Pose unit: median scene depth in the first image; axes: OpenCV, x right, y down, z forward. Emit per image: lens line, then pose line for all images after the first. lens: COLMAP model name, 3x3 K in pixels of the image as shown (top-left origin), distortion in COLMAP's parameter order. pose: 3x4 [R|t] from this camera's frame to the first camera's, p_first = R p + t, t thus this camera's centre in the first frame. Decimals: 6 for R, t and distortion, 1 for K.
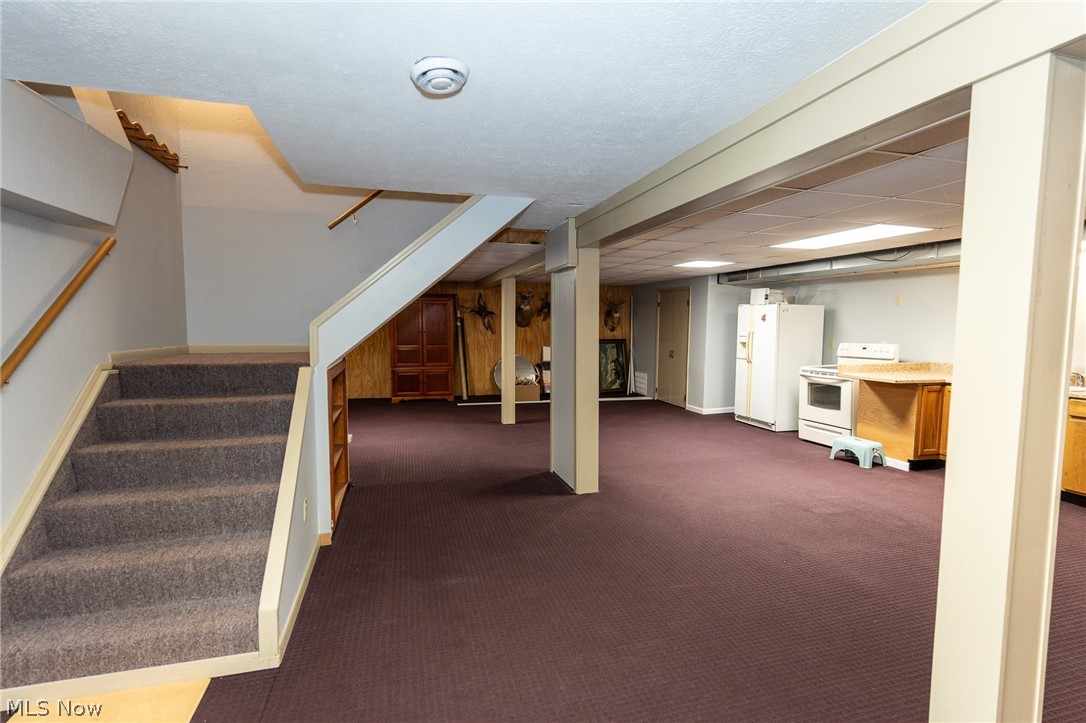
lens RADIAL K [[516.5, 0, 468.9], [0, 516.5, 353.6], [0, 0, 1]] dist [-0.000084, 0.002875]
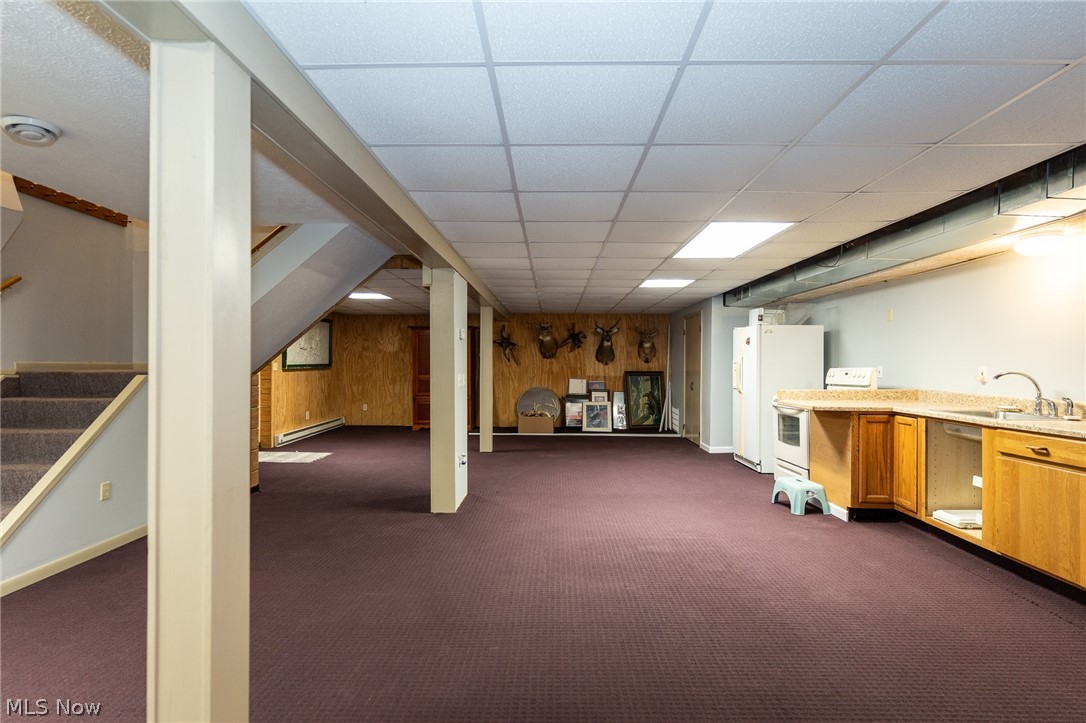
lens RADIAL K [[516.5, 0, 488.3], [0, 516.5, 359.1], [0, 0, 1]] dist [-0.000084, 0.002875]
pose [[0.958238, -0.004491, -0.285938, 0.369809], [-0.016484, 0.997347, -0.070906, 0.028278], [0.285497, 0.072658, 0.955621, 0.036488]]
